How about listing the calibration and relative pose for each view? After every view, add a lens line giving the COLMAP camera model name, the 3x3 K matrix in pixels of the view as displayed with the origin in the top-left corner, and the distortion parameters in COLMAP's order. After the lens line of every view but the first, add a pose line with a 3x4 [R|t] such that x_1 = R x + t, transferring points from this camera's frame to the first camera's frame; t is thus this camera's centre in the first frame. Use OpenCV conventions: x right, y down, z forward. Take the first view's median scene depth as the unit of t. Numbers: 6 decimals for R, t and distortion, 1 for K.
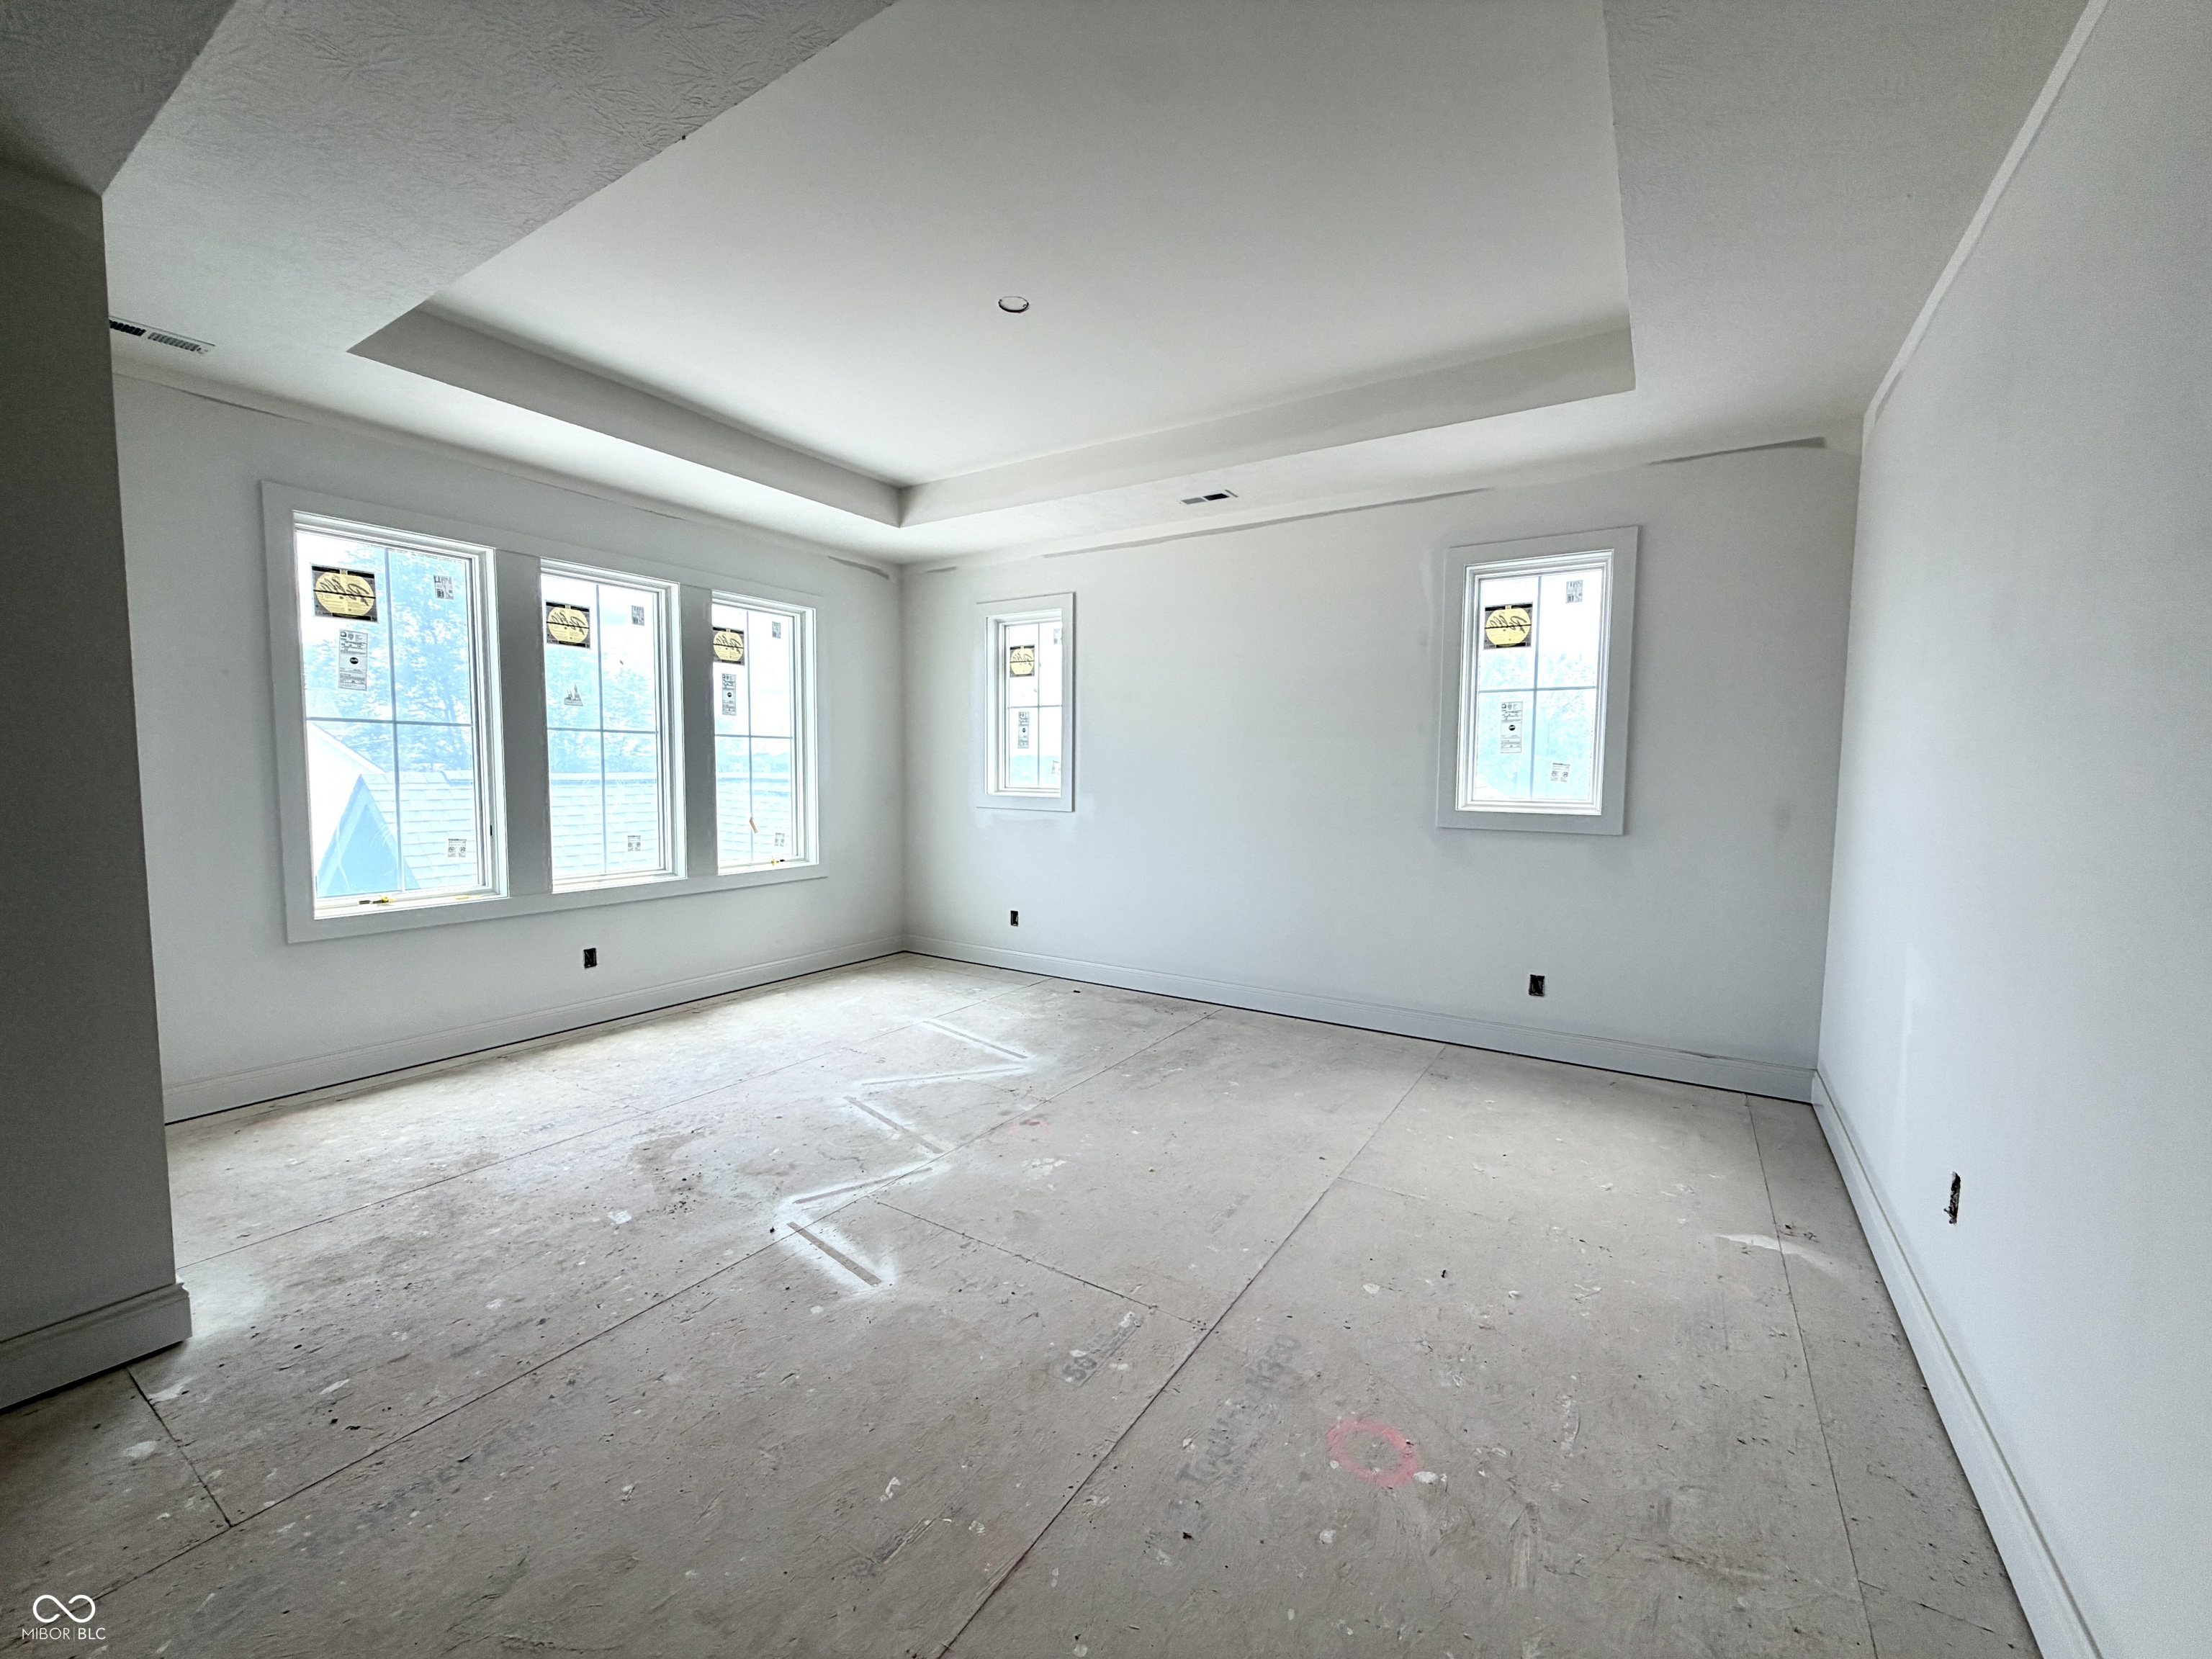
lens RADIAL K [[884.1, 0, 1105.0], [0, 884.1, 837.0], [0, 0, 1]] dist [0.001291, -0.000066]
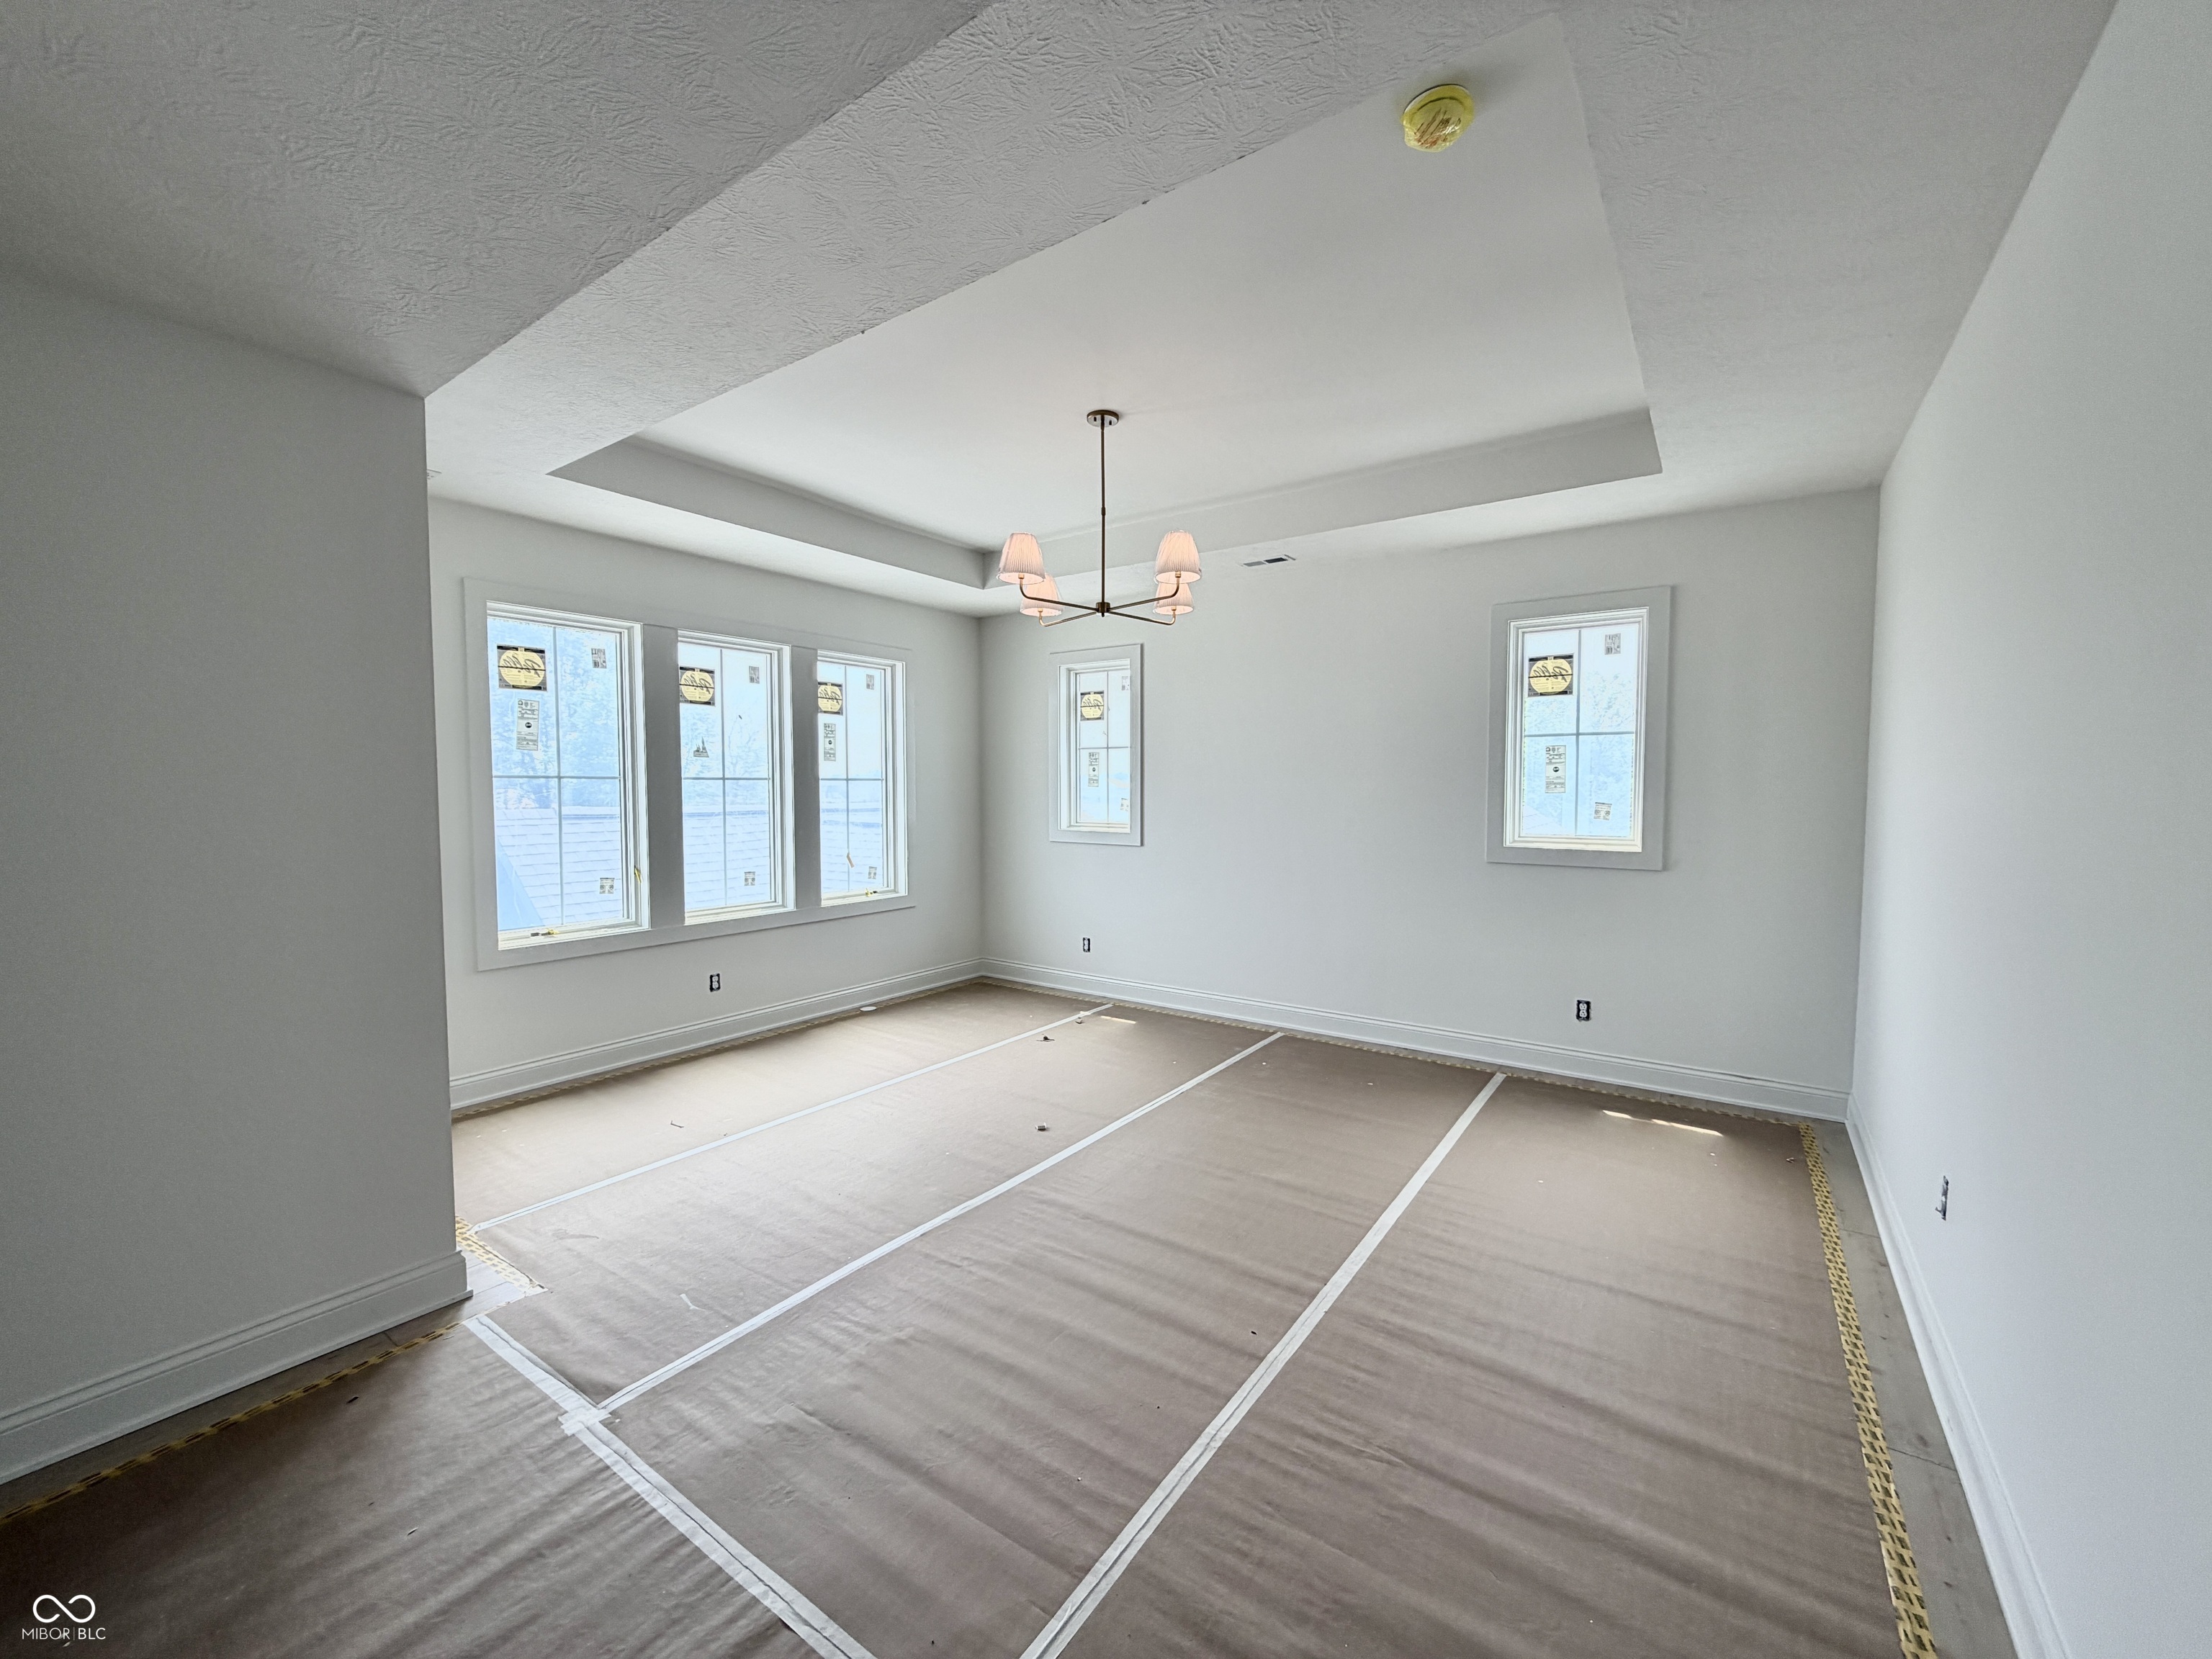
lens RADIAL K [[884.1, 0, 1102.8], [0, 884.1, 832.9], [0, 0, 1]] dist [0.001291, -0.000066]
pose [[0.998663, -0.006980, -0.051215, -0.035597], [0.005720, 0.999678, -0.024710, -0.022635], [0.051371, 0.024384, 0.998382, -0.099335]]
